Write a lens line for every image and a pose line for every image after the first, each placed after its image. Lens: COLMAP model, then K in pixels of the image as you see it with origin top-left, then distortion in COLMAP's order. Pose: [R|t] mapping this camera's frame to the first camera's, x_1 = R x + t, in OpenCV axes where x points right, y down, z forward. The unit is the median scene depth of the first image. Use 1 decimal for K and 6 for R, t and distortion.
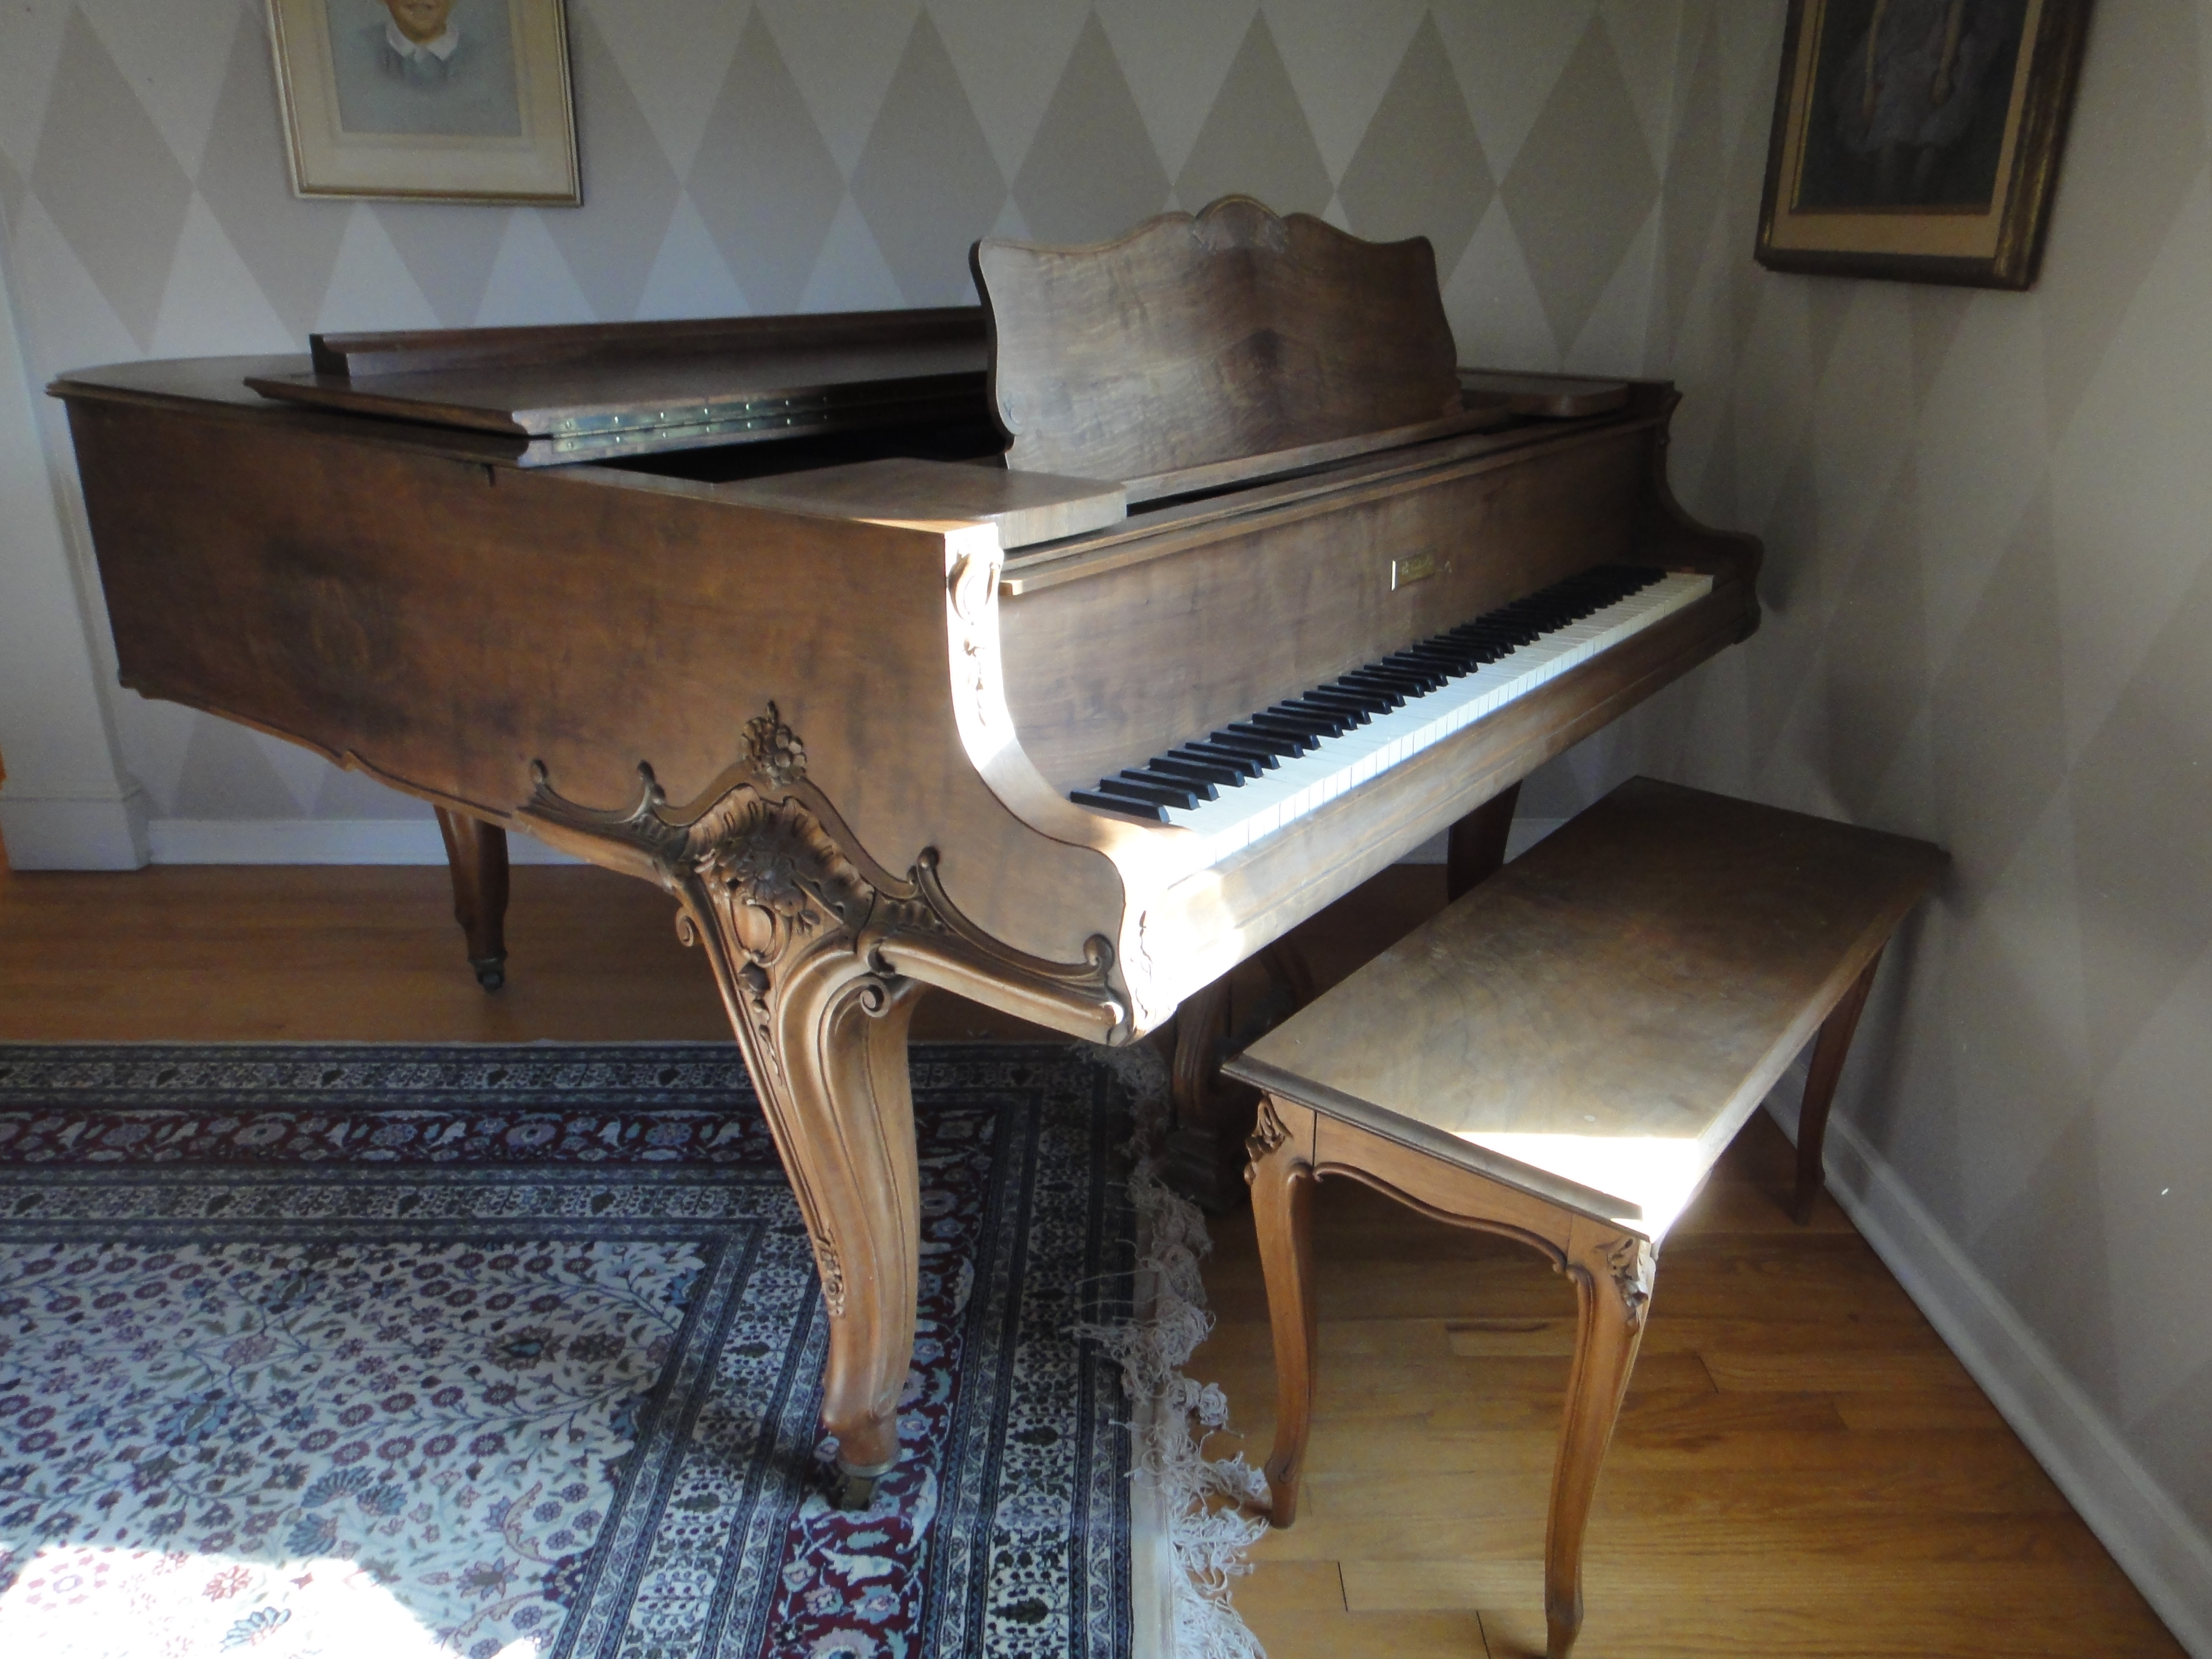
lens RADIAL K [[1582.8, 0, 1125.1], [0, 1582.8, 789.8], [0, 0, 1]] dist [-0.015012, 0.006193]
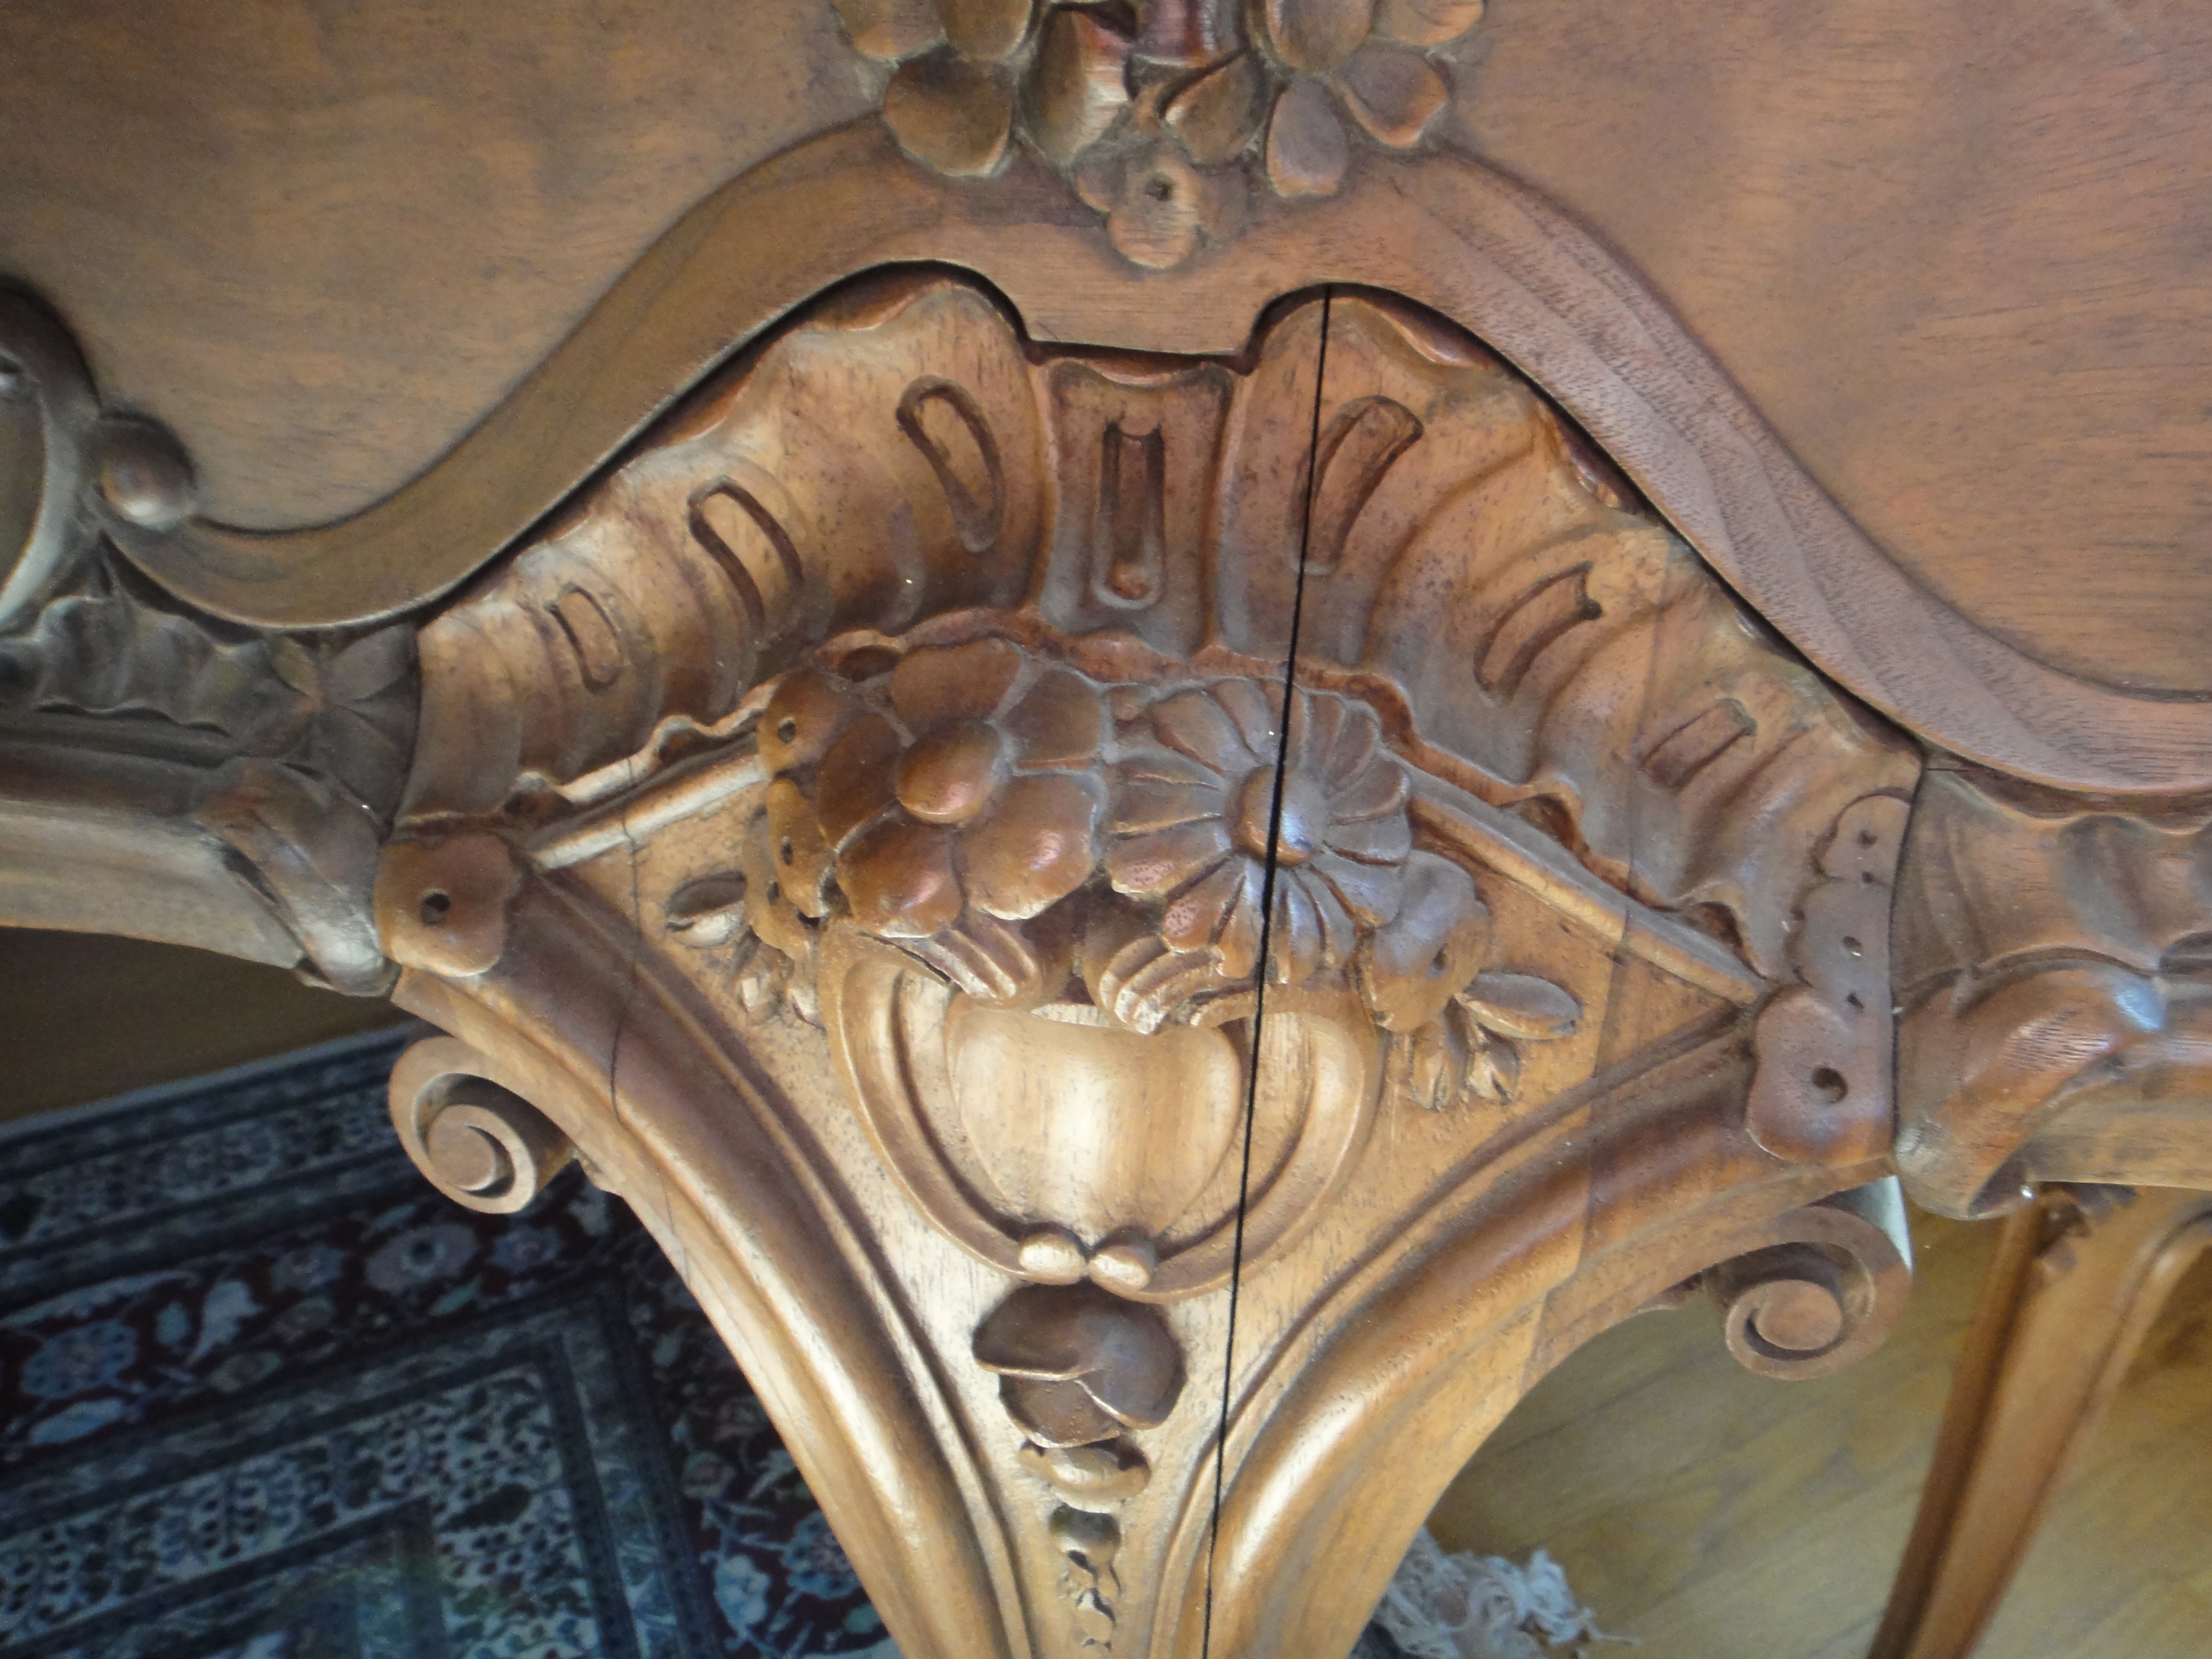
lens RADIAL K [[1582.8, 0, 1125.1], [0, 1582.8, 789.8], [0, 0, 1]] dist [-0.015012, 0.006193]
pose [[0.890066, -0.207536, 0.405846, -0.236942], [0.132782, 0.969776, 0.204705, 0.013885], [-0.436064, -0.128312, 0.890721, 0.680849]]
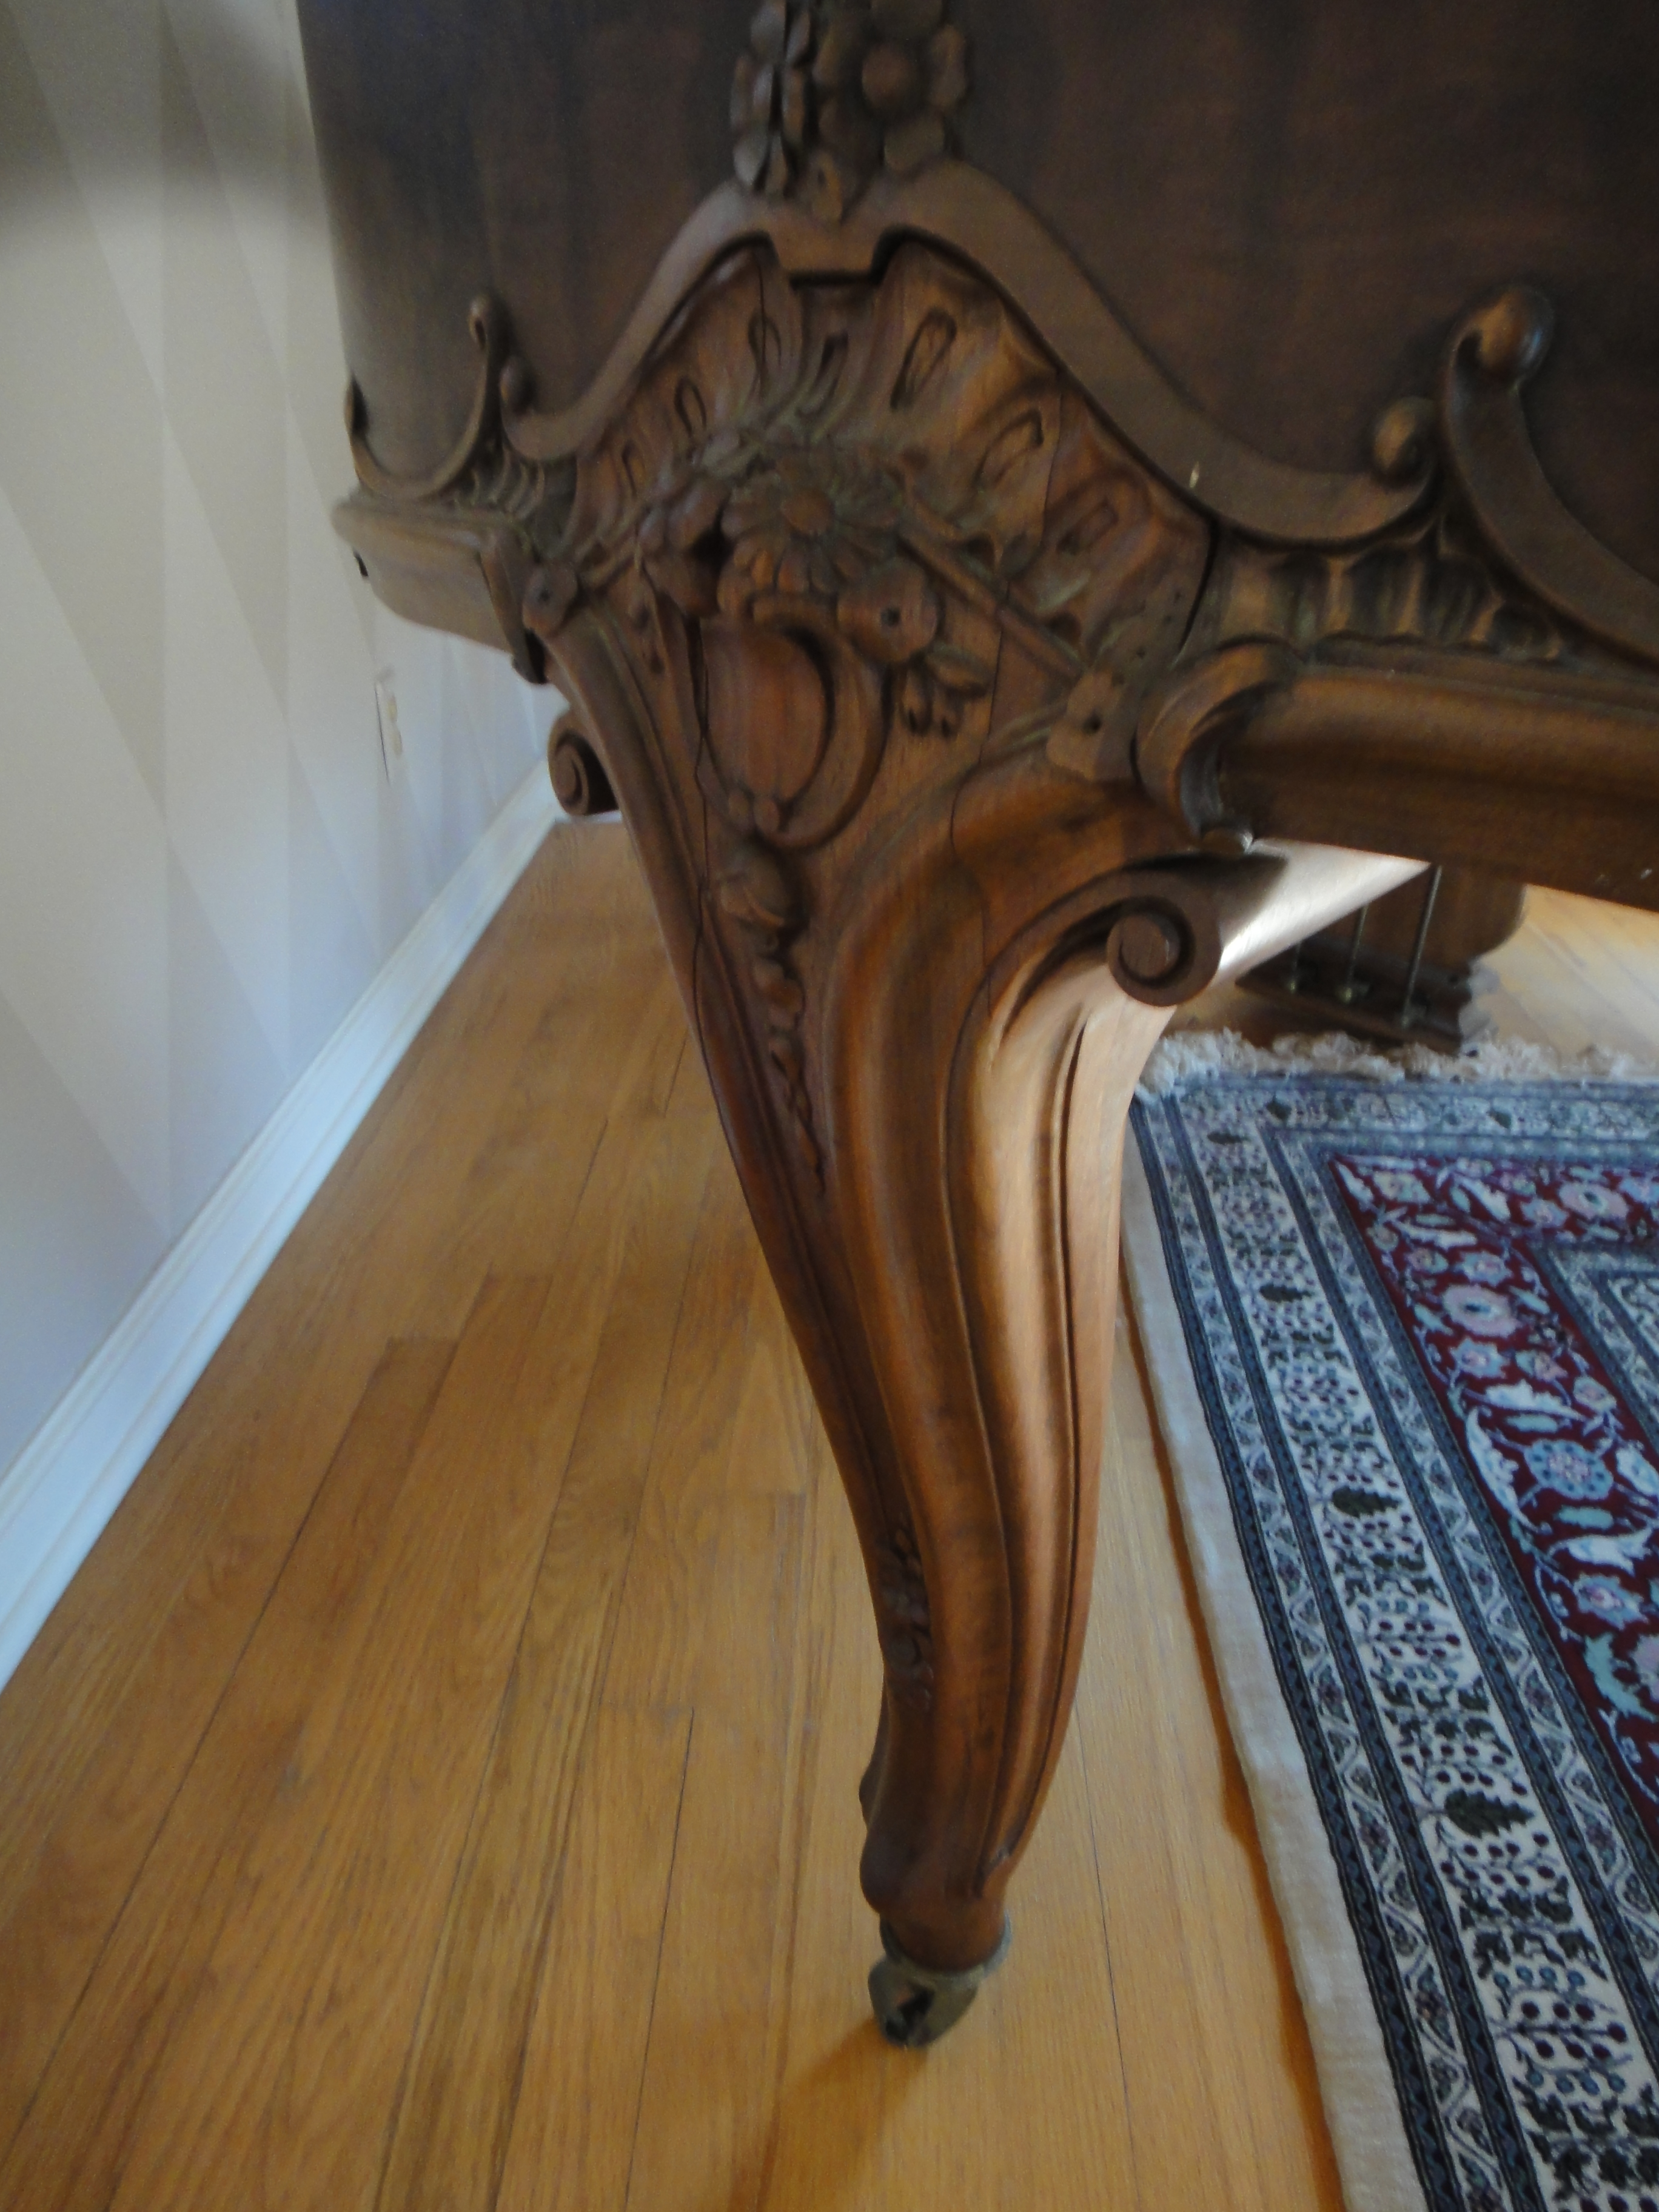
lens RADIAL K [[1555.8, 0, 810.4], [0, 1555.8, 1143.2], [0, 0, 1]] dist [0.001341, 0.006835]
pose [[0.058562, -0.489056, 0.870284, -0.956285], [0.331518, 0.831833, 0.445140, -0.249965], [-0.941629, 0.262447, 0.210845, 1.507815]]
